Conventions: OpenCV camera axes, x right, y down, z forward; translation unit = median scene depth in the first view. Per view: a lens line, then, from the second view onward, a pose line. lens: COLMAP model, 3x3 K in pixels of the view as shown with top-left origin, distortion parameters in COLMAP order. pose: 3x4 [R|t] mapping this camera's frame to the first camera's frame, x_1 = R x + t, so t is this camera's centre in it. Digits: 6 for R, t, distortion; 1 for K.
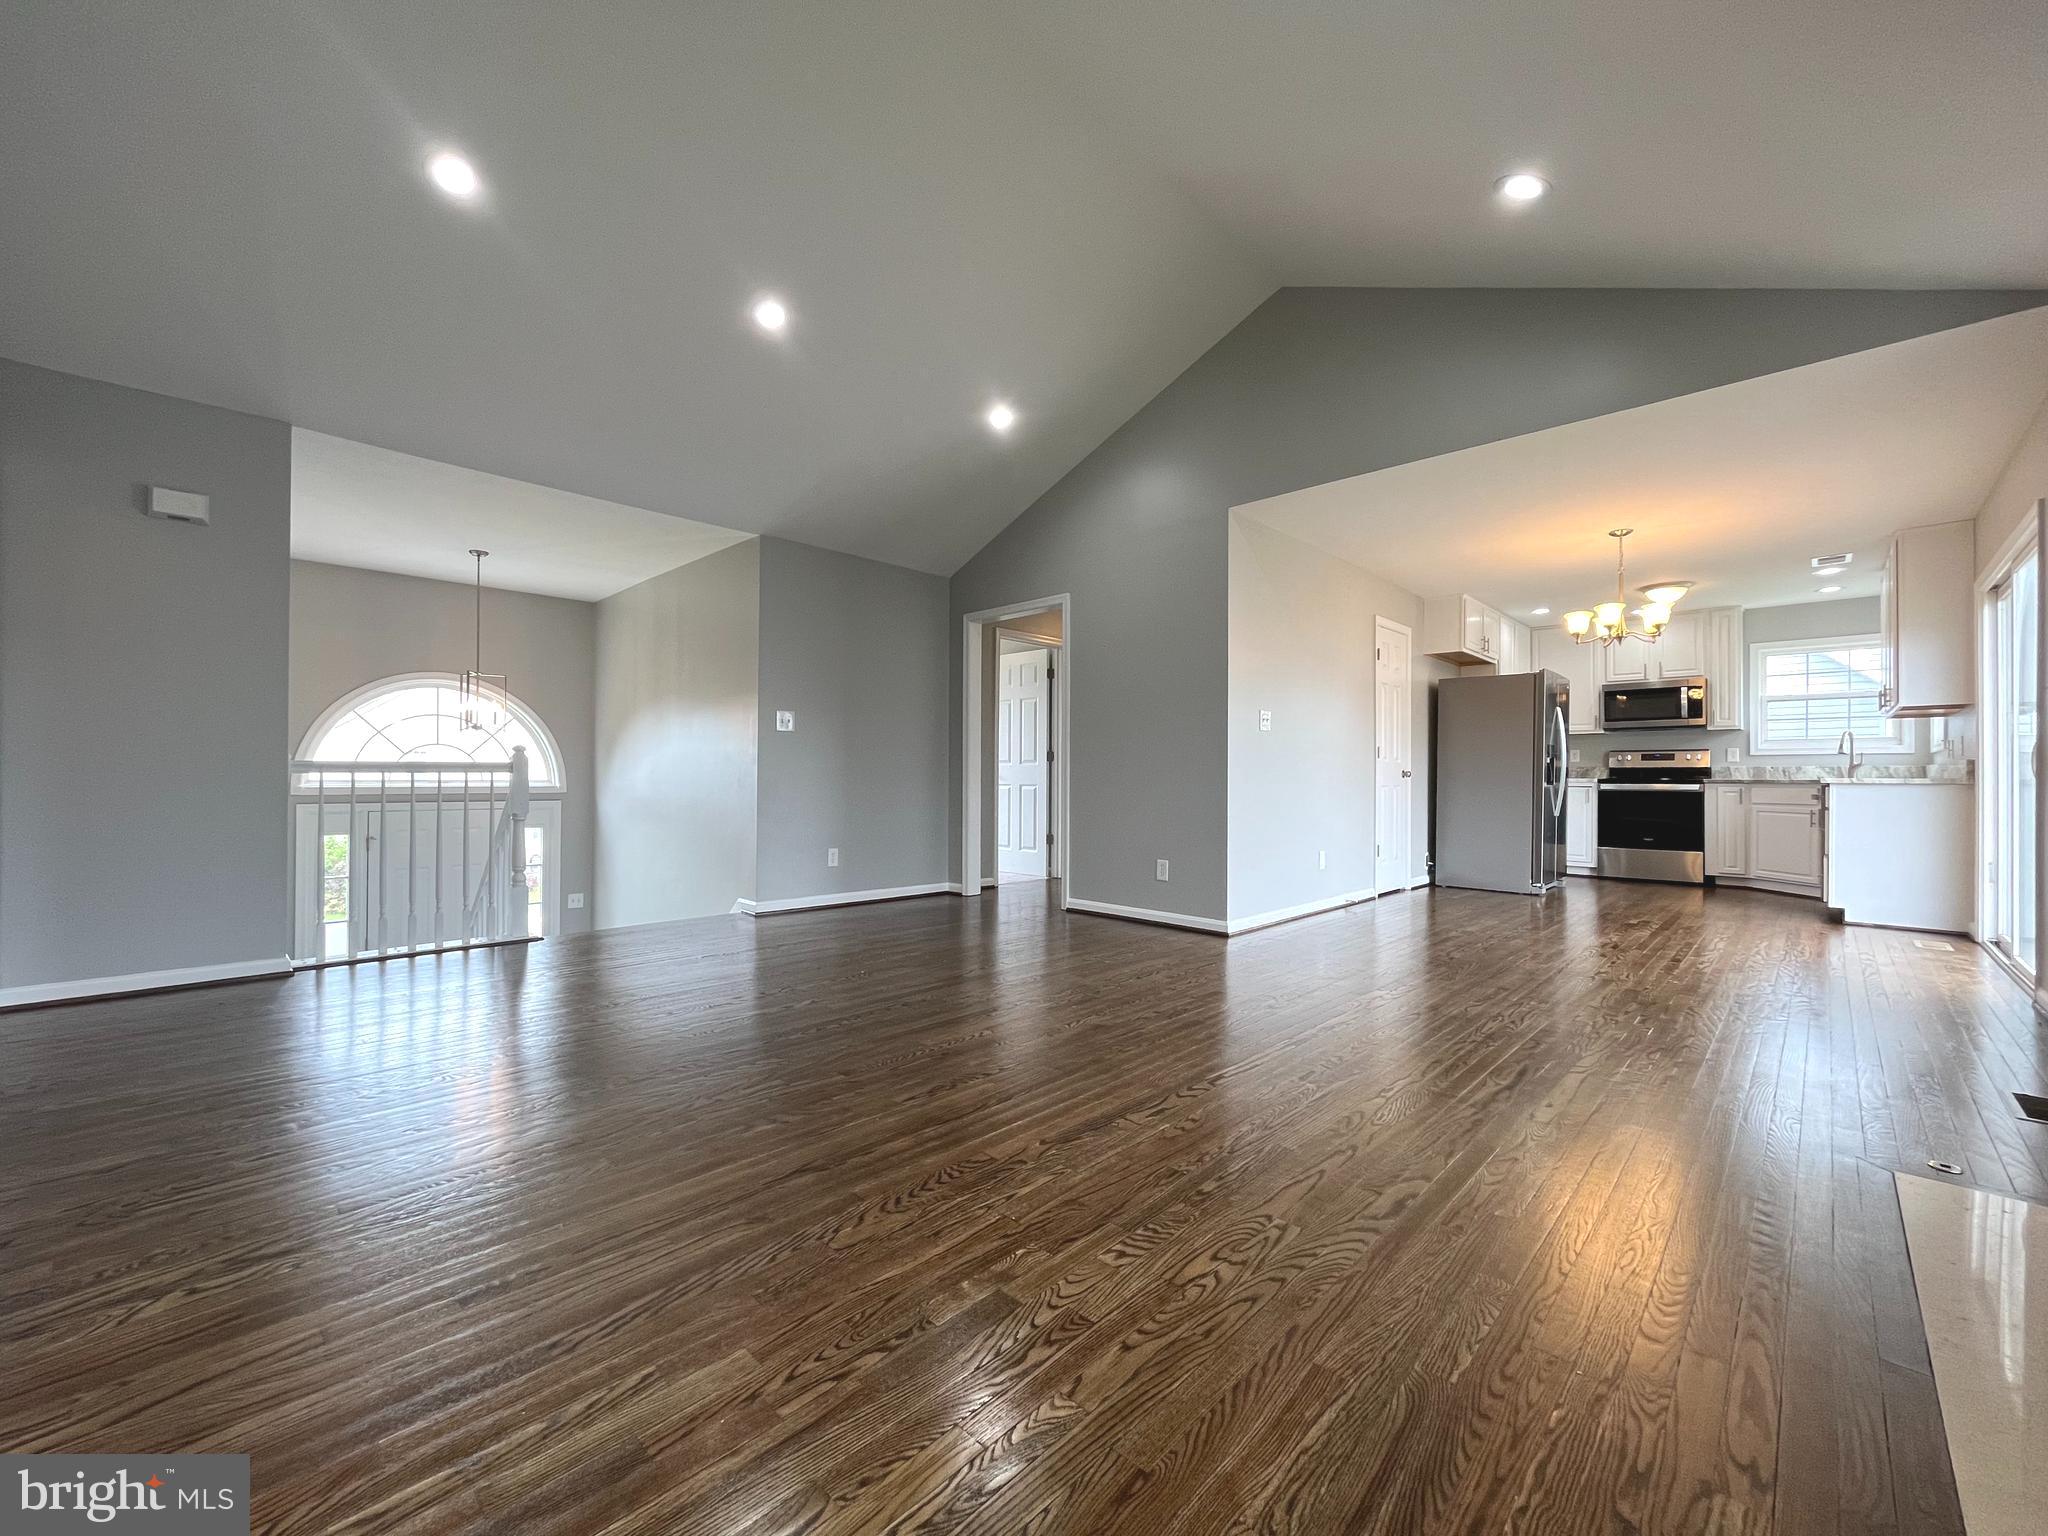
lens RADIAL K [[829.4, 0, 1019.1], [0, 829.4, 770.8], [0, 0, 1]] dist [0.000475, 0.000110]
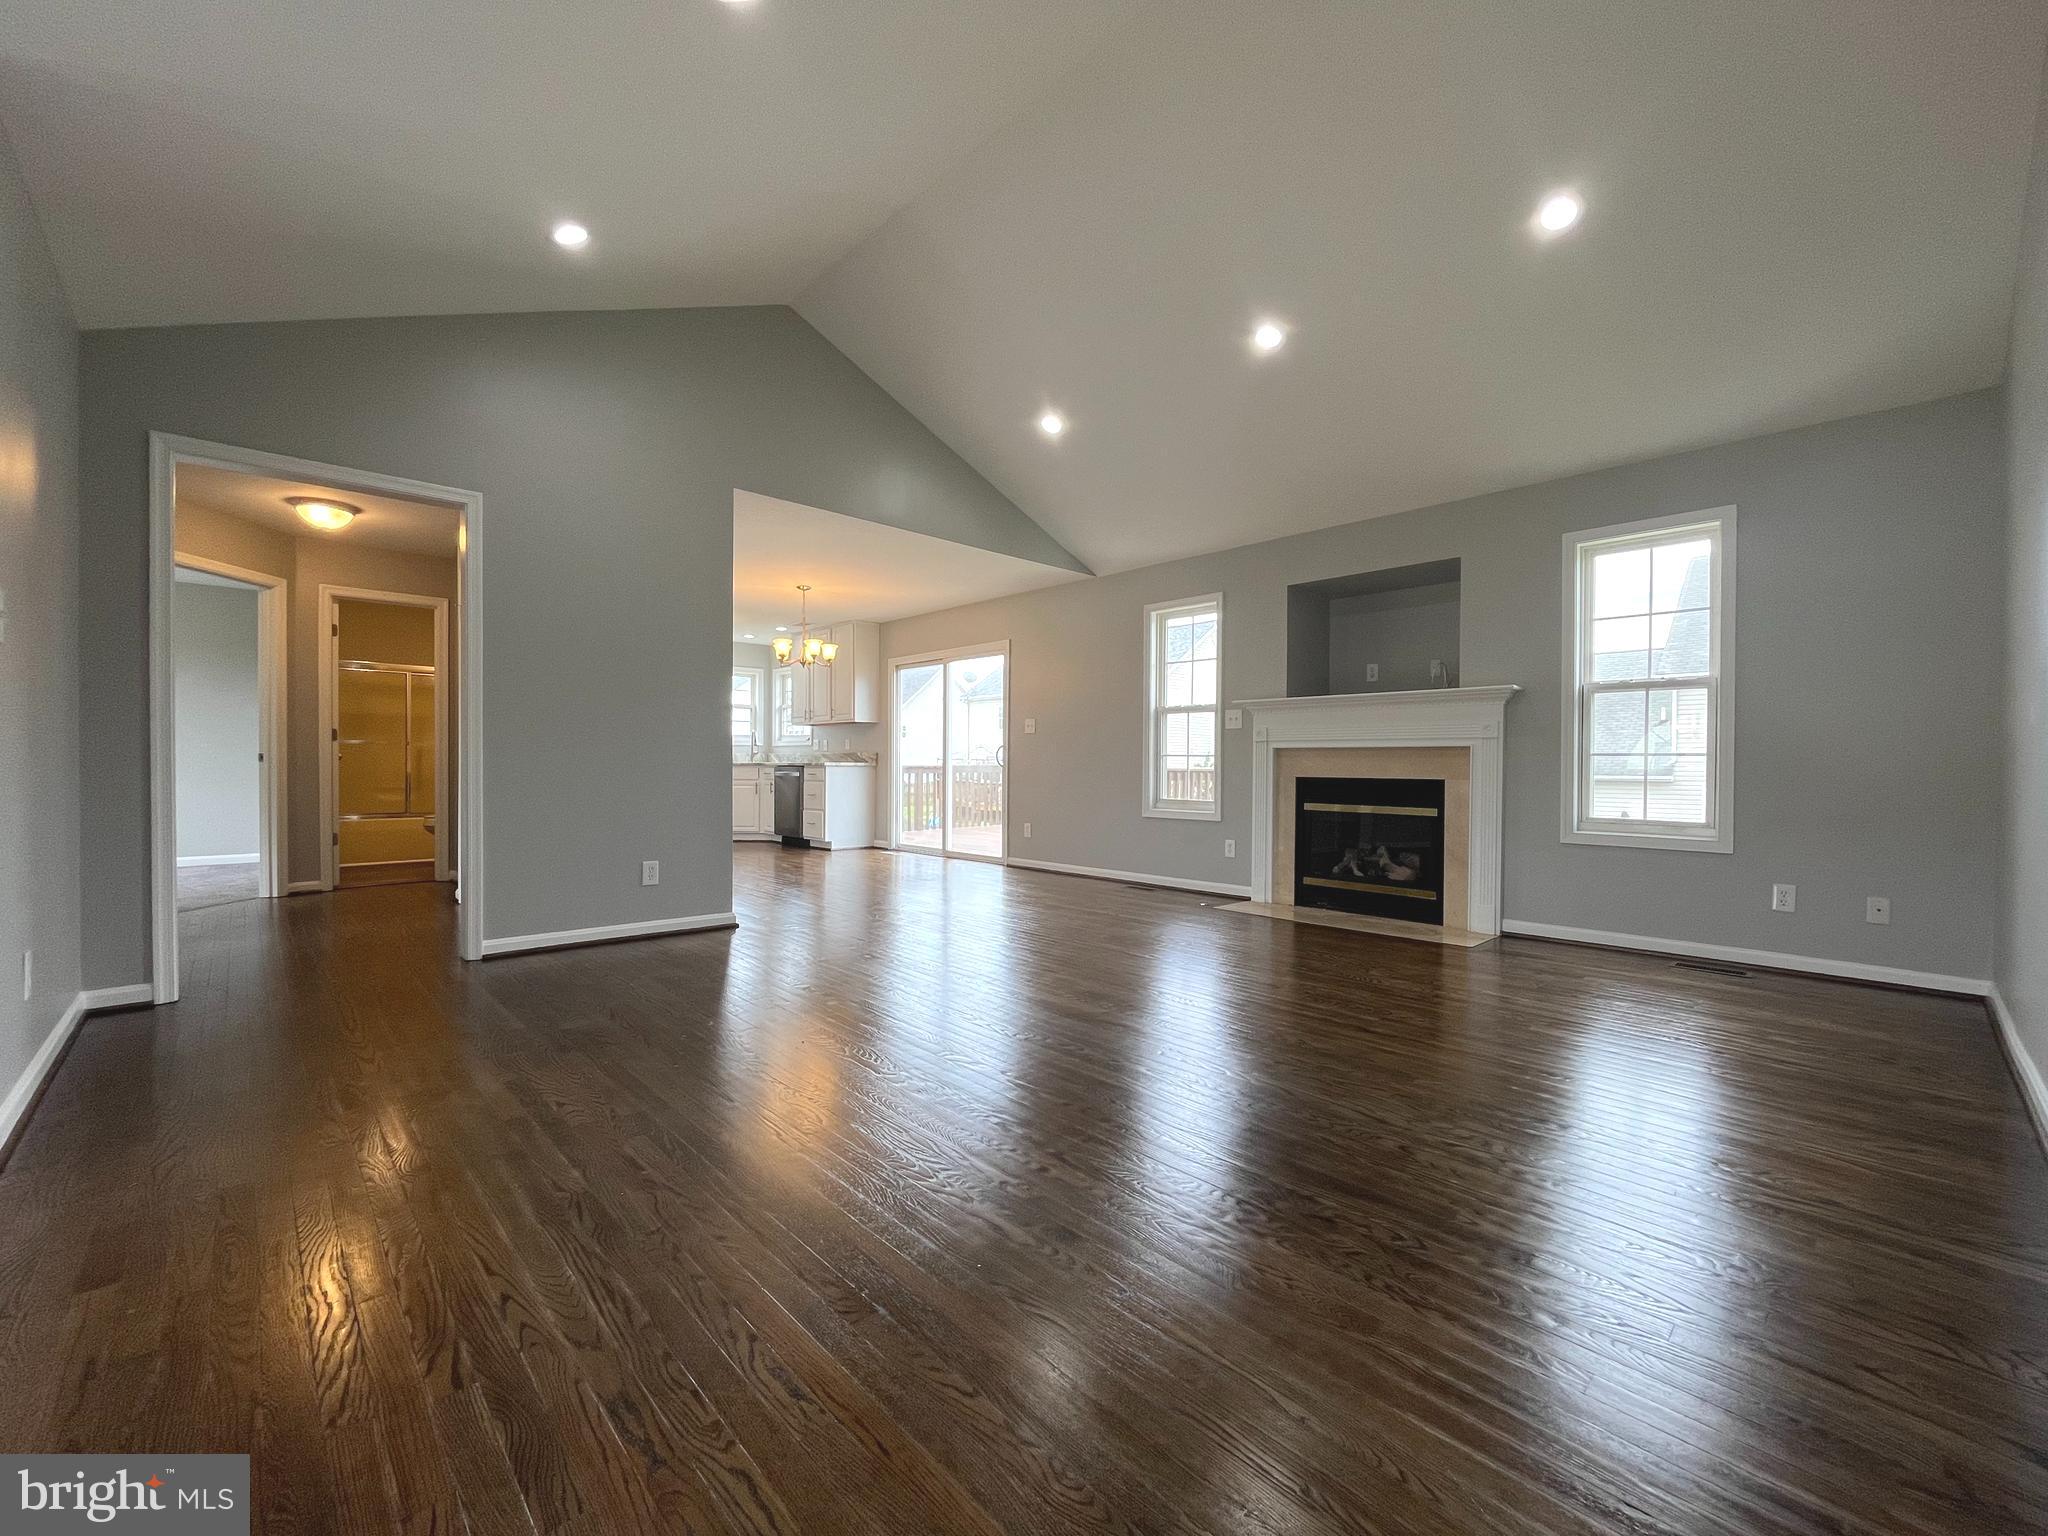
lens RADIAL K [[829.4, 0, 1017.8], [0, 829.4, 766.0], [0, 0, 1]] dist [0.000475, 0.000110]
pose [[0.042859, -0.008289, 0.999047, -0.466856], [-0.012630, 0.999881, 0.008838, -0.002344], [-0.999001, -0.012997, 0.042749, 0.408787]]
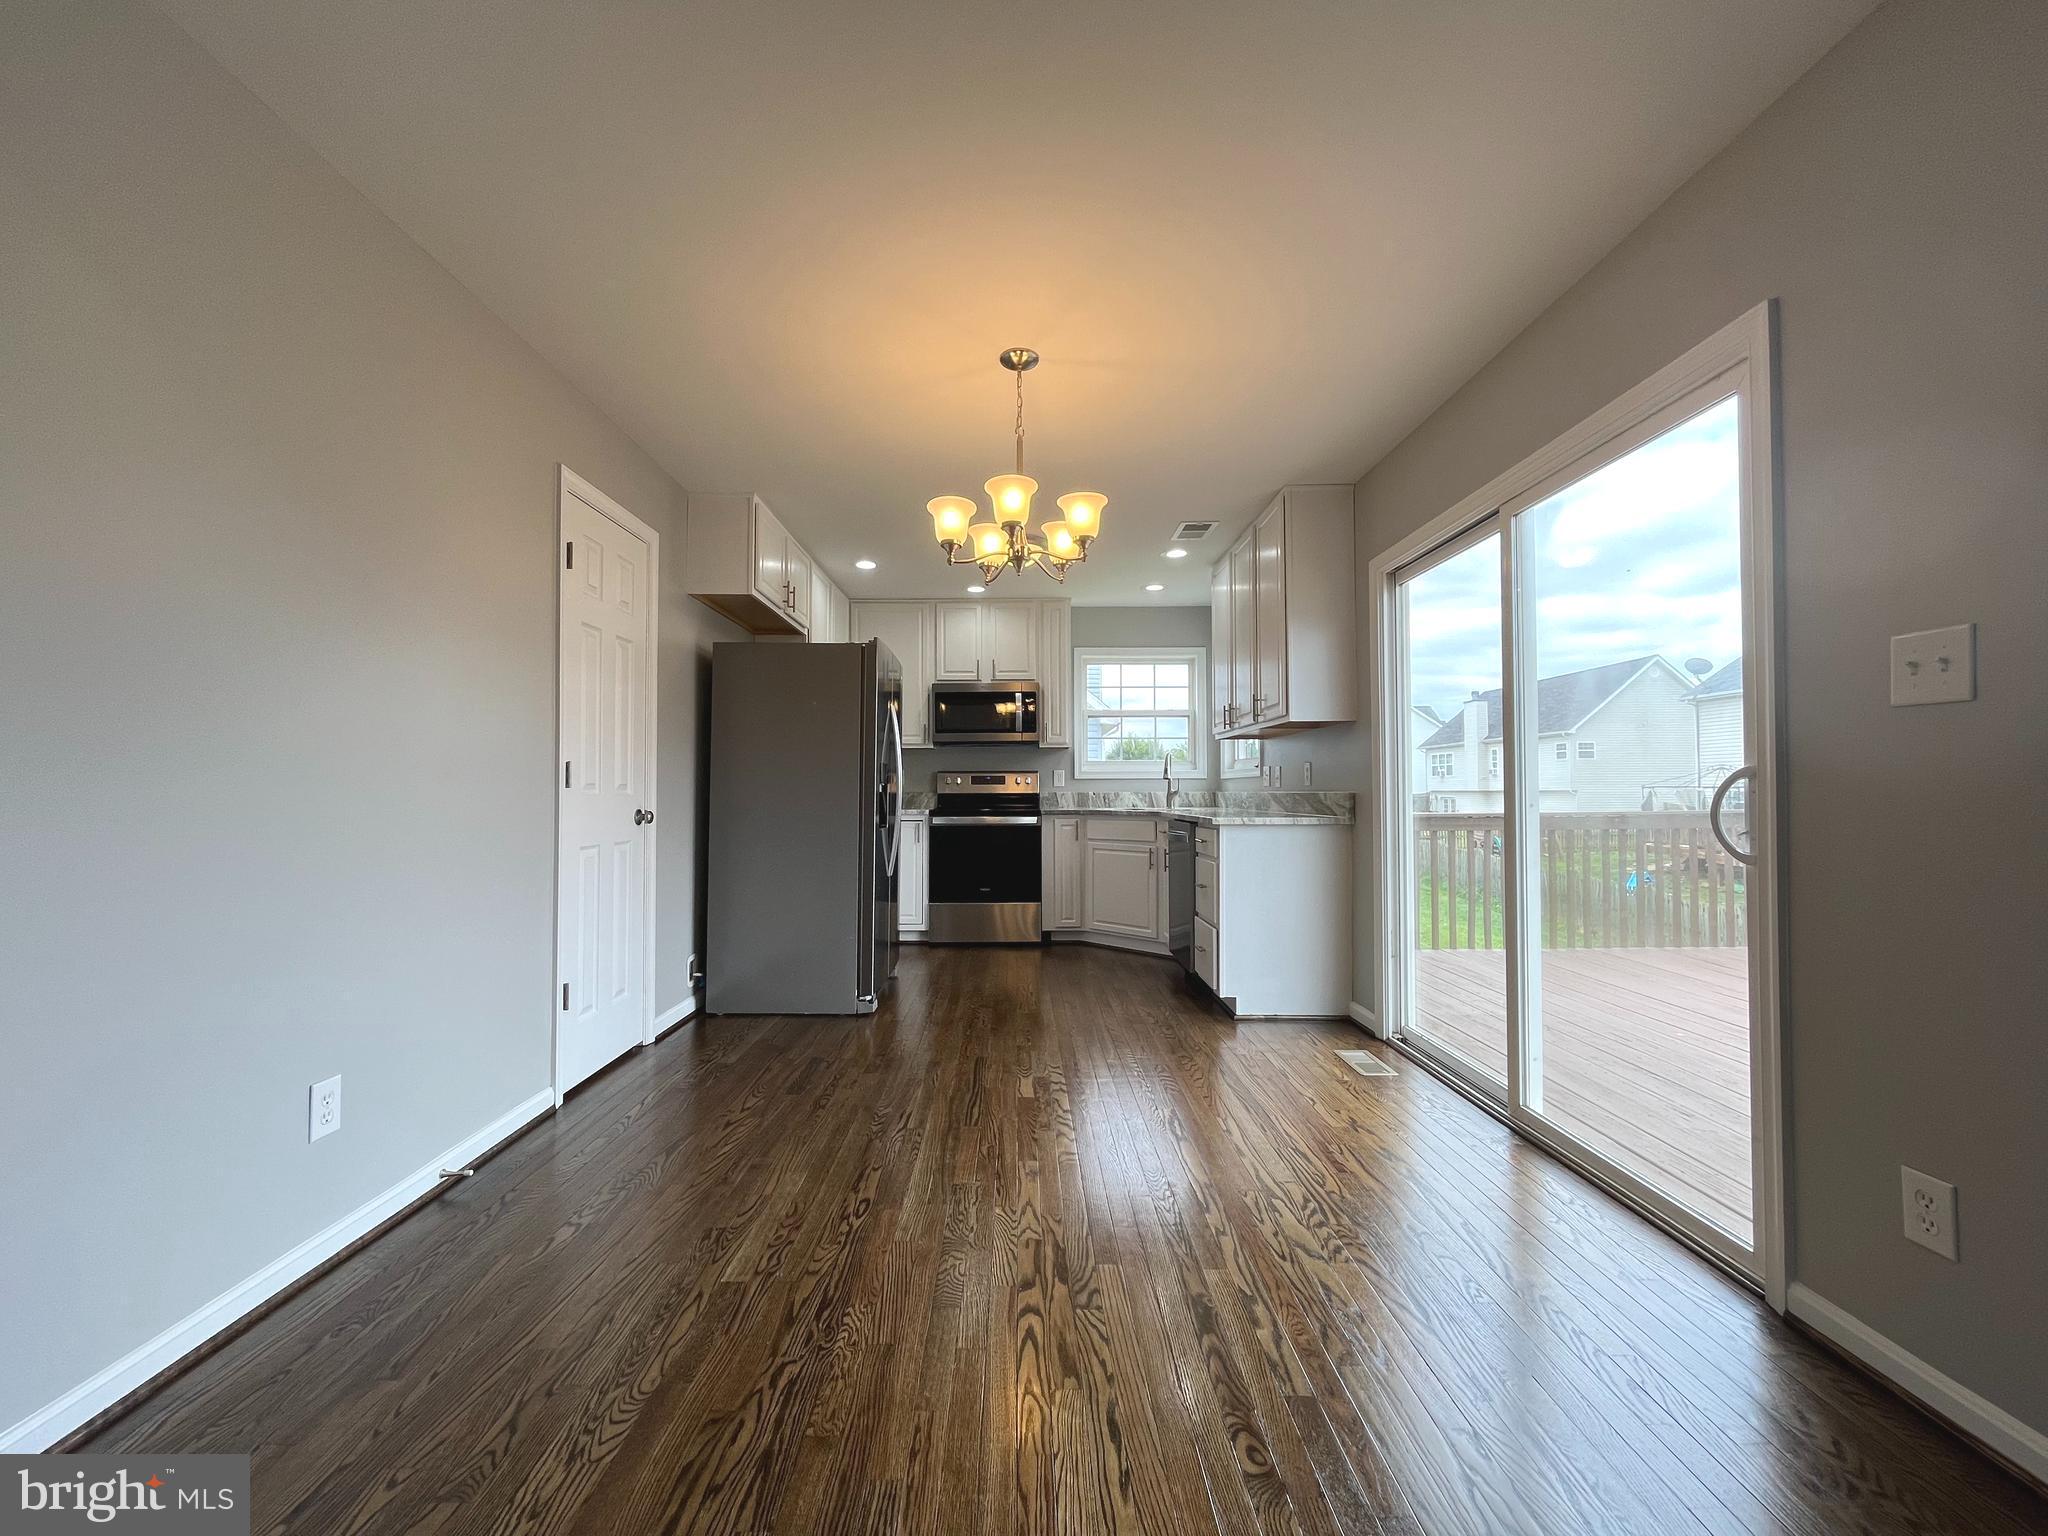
lens RADIAL K [[829.4, 0, 1017.5], [0, 829.4, 772.9], [0, 0, 1]] dist [0.000475, 0.000110]
pose [[0.717427, 0.007811, 0.696590, 0.258556], [0.000457, 0.999932, -0.011683, -0.015736], [-0.696633, 0.008700, 0.717375, 0.447234]]
